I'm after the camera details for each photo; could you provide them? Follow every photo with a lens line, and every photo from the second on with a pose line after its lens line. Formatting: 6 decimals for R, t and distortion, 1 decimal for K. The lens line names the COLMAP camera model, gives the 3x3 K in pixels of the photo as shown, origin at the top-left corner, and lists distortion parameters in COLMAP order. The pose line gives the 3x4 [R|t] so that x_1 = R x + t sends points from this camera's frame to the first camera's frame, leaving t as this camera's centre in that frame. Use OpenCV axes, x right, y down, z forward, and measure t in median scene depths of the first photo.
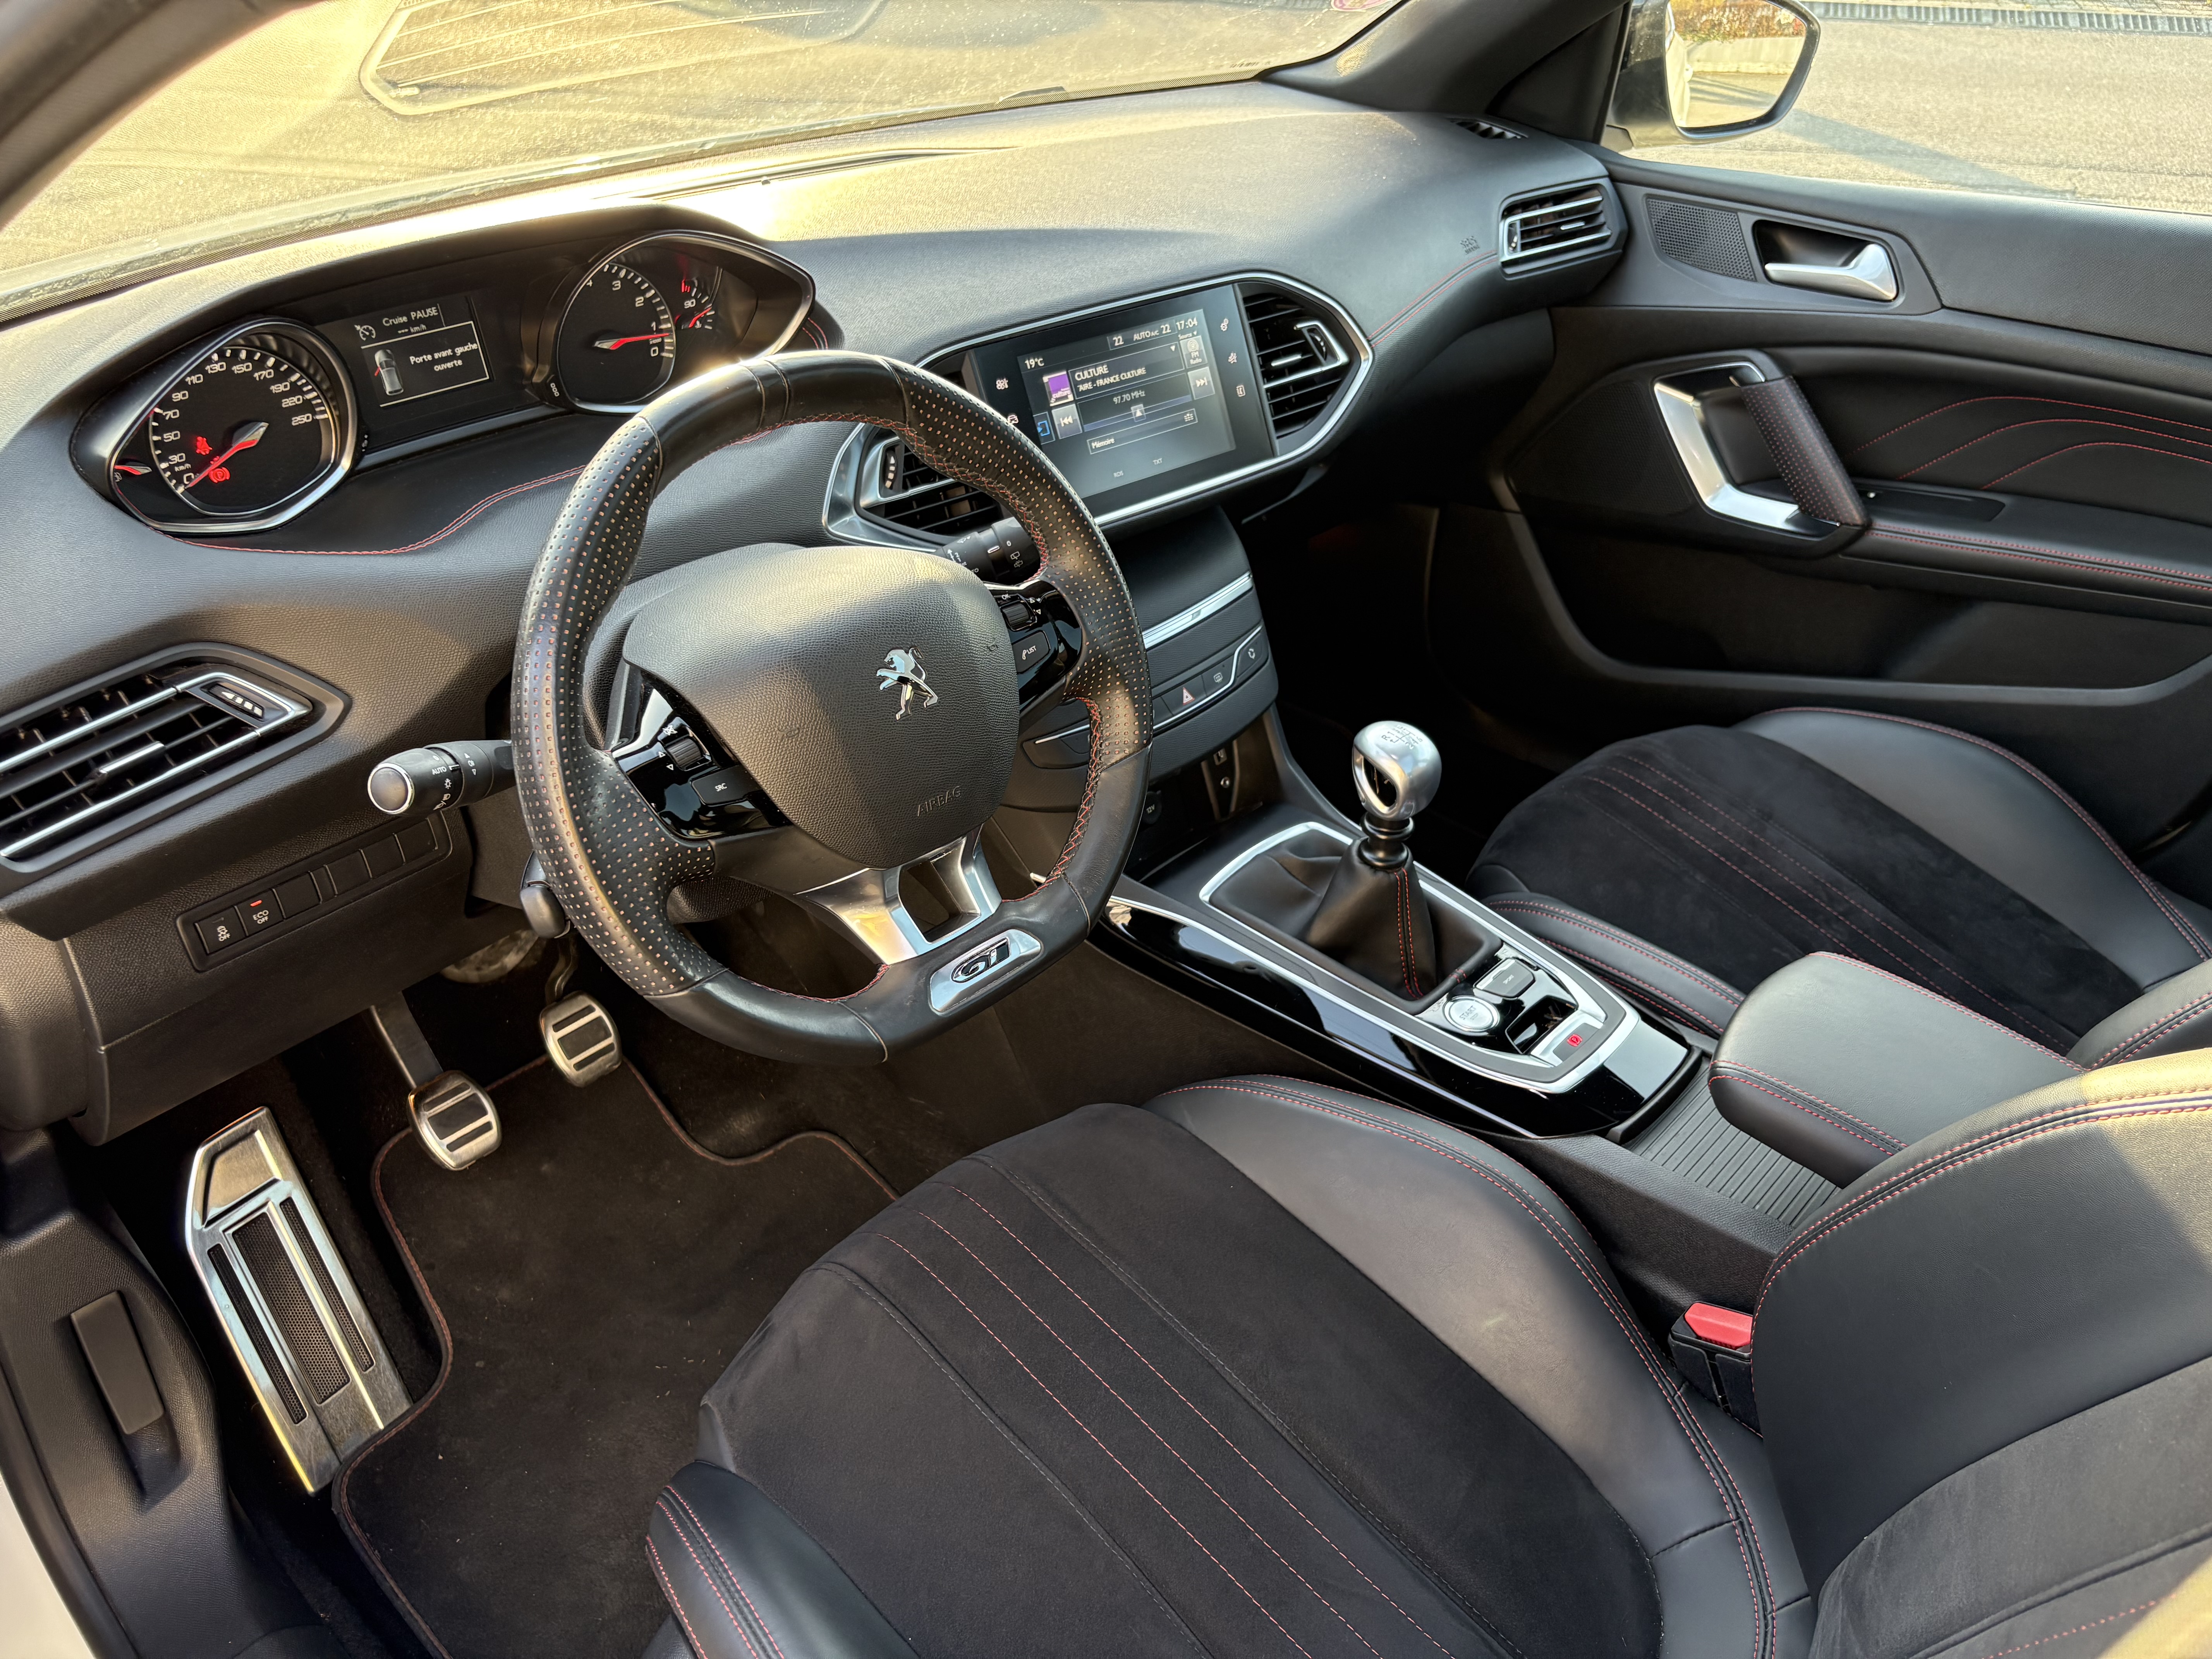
lens RADIAL K [[1643.4, 0, 1092.3], [0, 1643.4, 840.2], [0, 0, 1]] dist [0.018649, 0.002904]
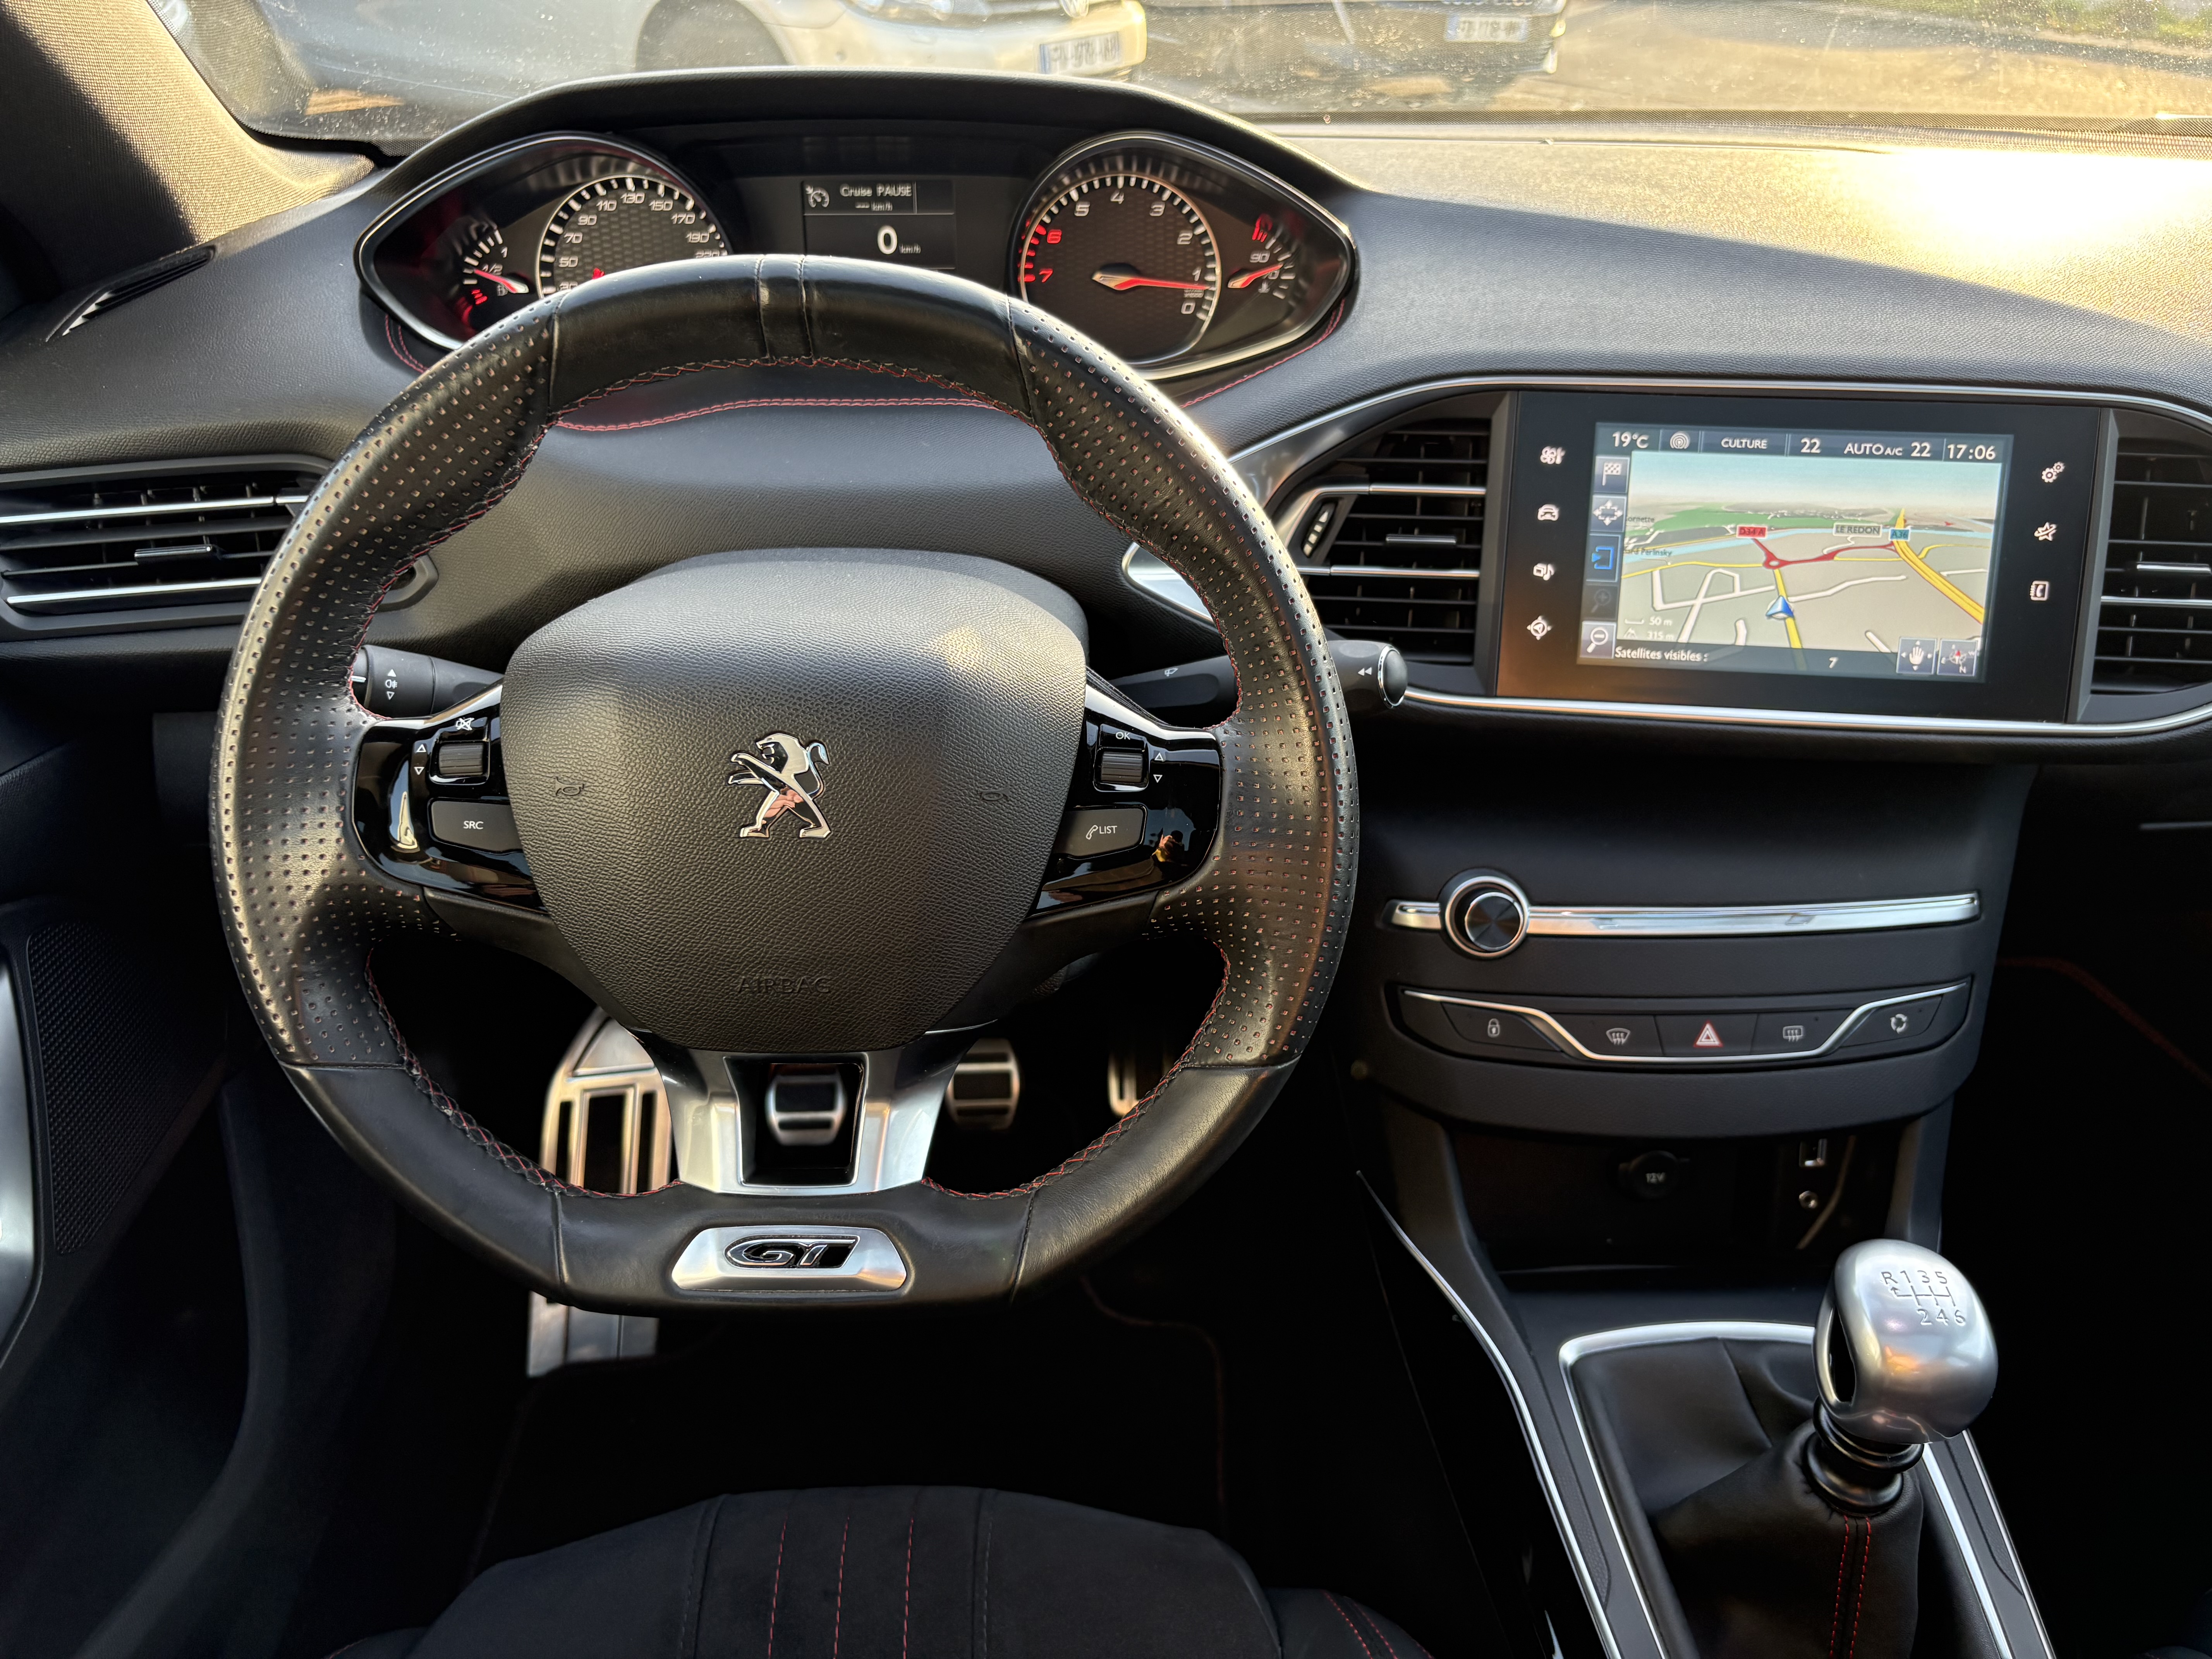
lens RADIAL K [[1707.8, 0, 1109.0], [0, 1707.8, 827.9], [0, 0, 1]] dist [0.014001, -0.001094]
pose [[0.712446, 0.374550, -0.593408, 0.238093], [-0.398762, 0.911927, 0.096840, -0.127753], [0.577416, 0.167636, 0.799055, 0.358827]]
